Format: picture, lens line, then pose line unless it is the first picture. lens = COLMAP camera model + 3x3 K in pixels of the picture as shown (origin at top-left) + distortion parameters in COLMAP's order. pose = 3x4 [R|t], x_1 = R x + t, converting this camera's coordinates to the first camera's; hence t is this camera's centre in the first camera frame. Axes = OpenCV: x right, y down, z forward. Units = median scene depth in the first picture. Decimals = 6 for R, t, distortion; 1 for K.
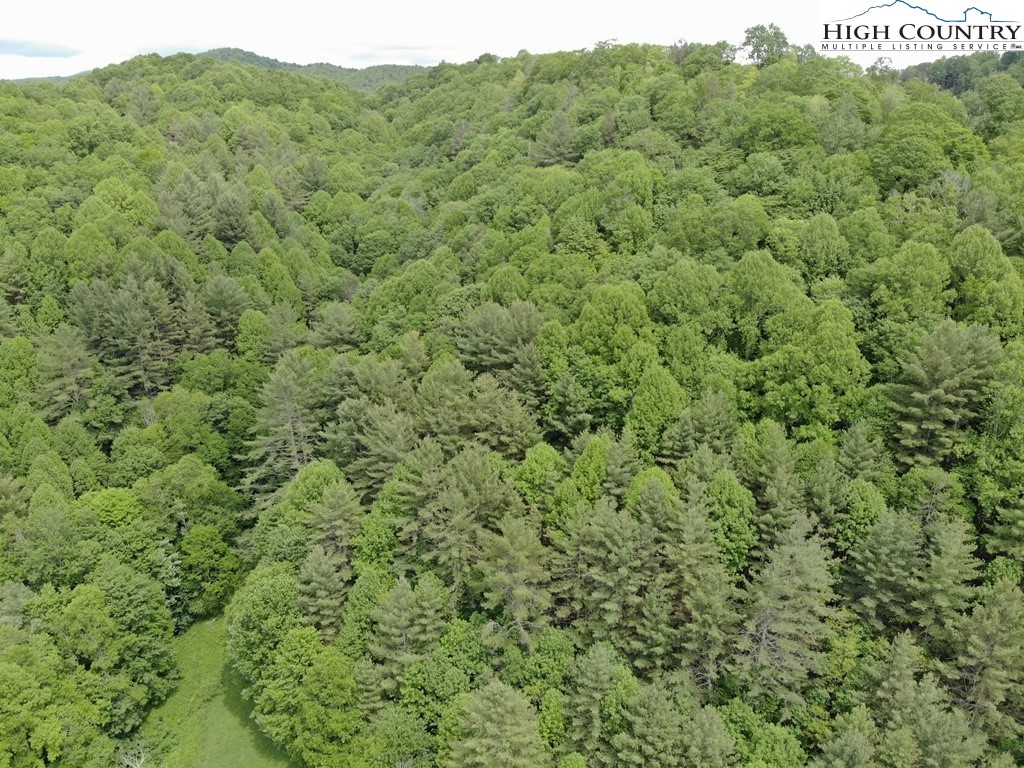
lens RADIAL K [[755.2, 0, 515.8], [0, 755.2, 383.8], [0, 0, 1]] dist [0.075355, -0.202351]
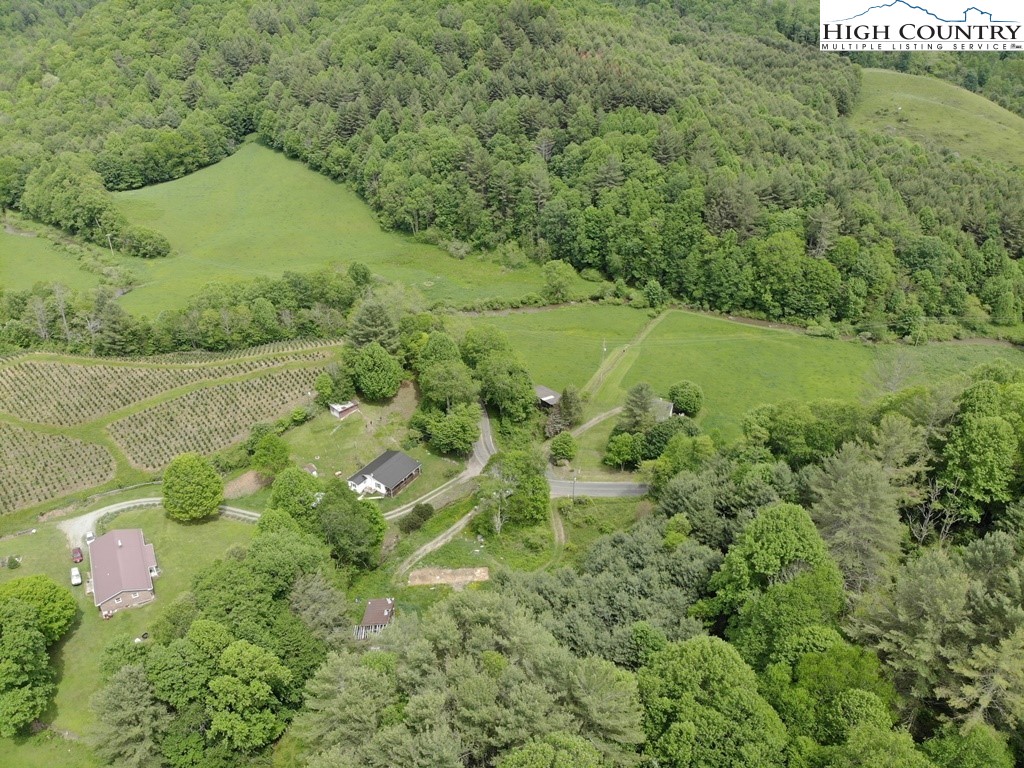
lens RADIAL K [[755.2, 0, 515.8], [0, 755.2, 383.8], [0, 0, 1]] dist [0.075355, -0.202351]
pose [[0.985939, 0.081731, -0.145755, 1.303744], [-0.056630, 0.984035, 0.168725, 0.715839], [0.157218, -0.158098, 0.974827, -2.274466]]
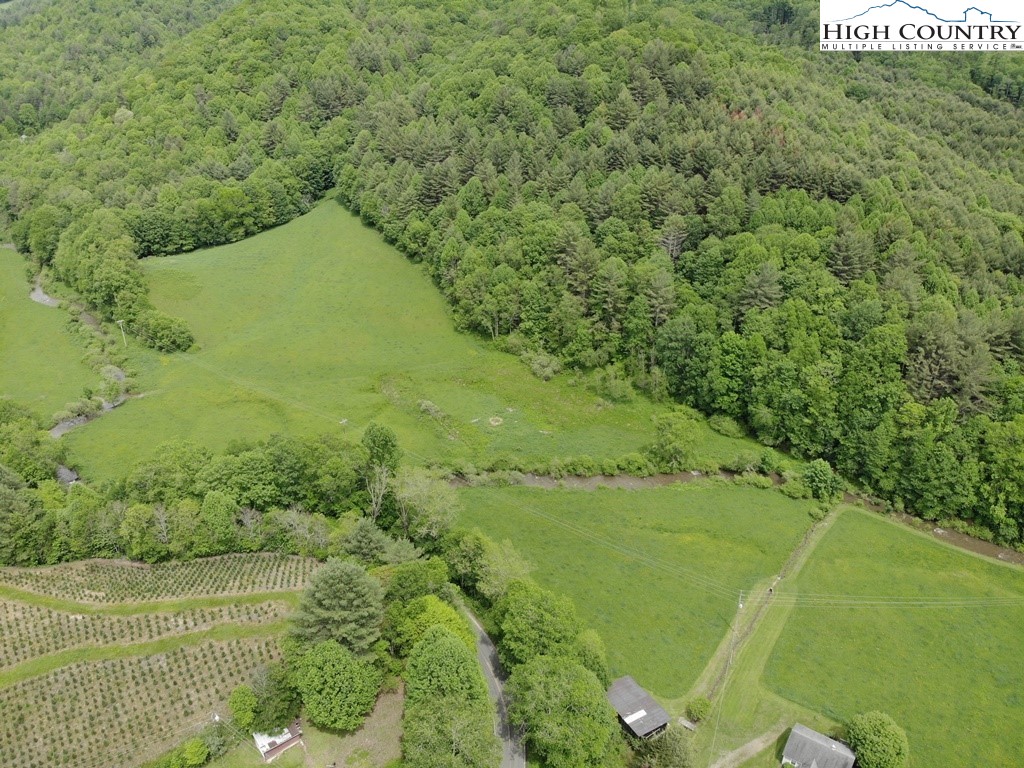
lens RADIAL K [[755.2, 0, 515.8], [0, 755.2, 383.8], [0, 0, 1]] dist [0.075355, -0.202351]
pose [[0.940901, 0.157037, -0.300074, 1.224026], [-0.115555, 0.981693, 0.151415, 0.485674], [0.318358, -0.107791, 0.941822, -1.640267]]
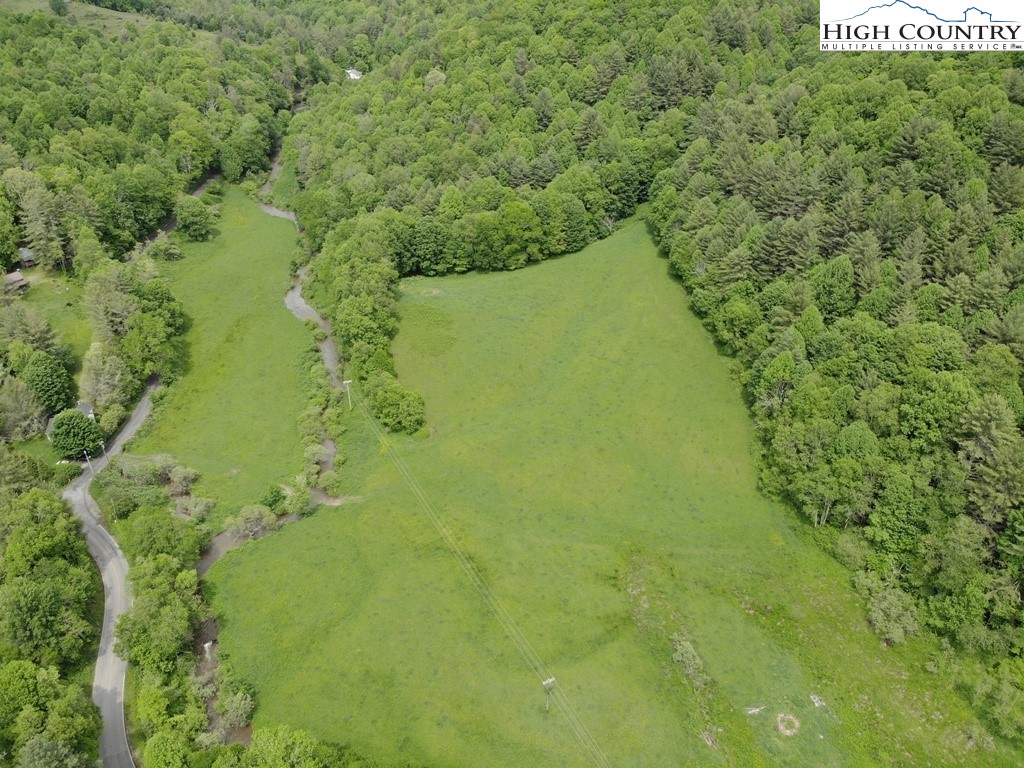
lens RADIAL K [[755.2, 0, 515.8], [0, 755.2, 383.8], [0, 0, 1]] dist [0.075355, -0.202351]
pose [[0.712228, 0.379334, -0.590625, 0.878384], [-0.238195, 0.922089, 0.304984, 0.183595], [0.660299, -0.076535, 0.747093, -1.097505]]
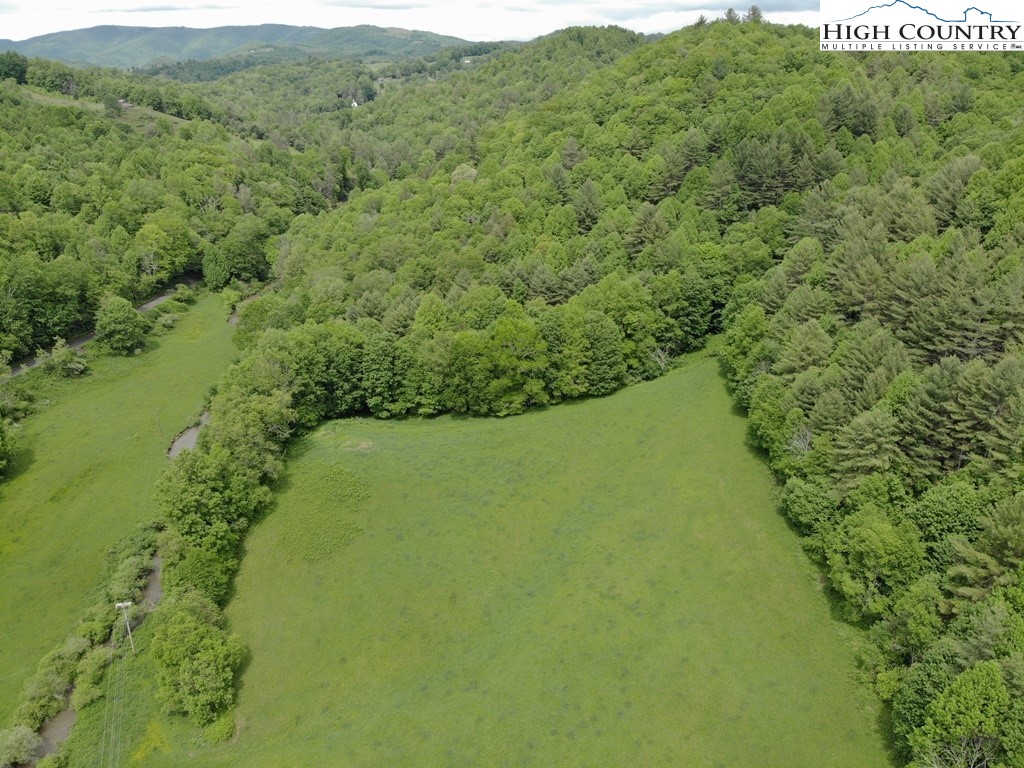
lens RADIAL K [[755.2, 0, 515.8], [0, 755.2, 383.8], [0, 0, 1]] dist [0.075355, -0.202351]
pose [[0.594674, 0.303564, -0.744454, 0.543027], [-0.271595, 0.947392, 0.169364, 0.232990], [0.756703, 0.101474, 0.645836, -0.419478]]
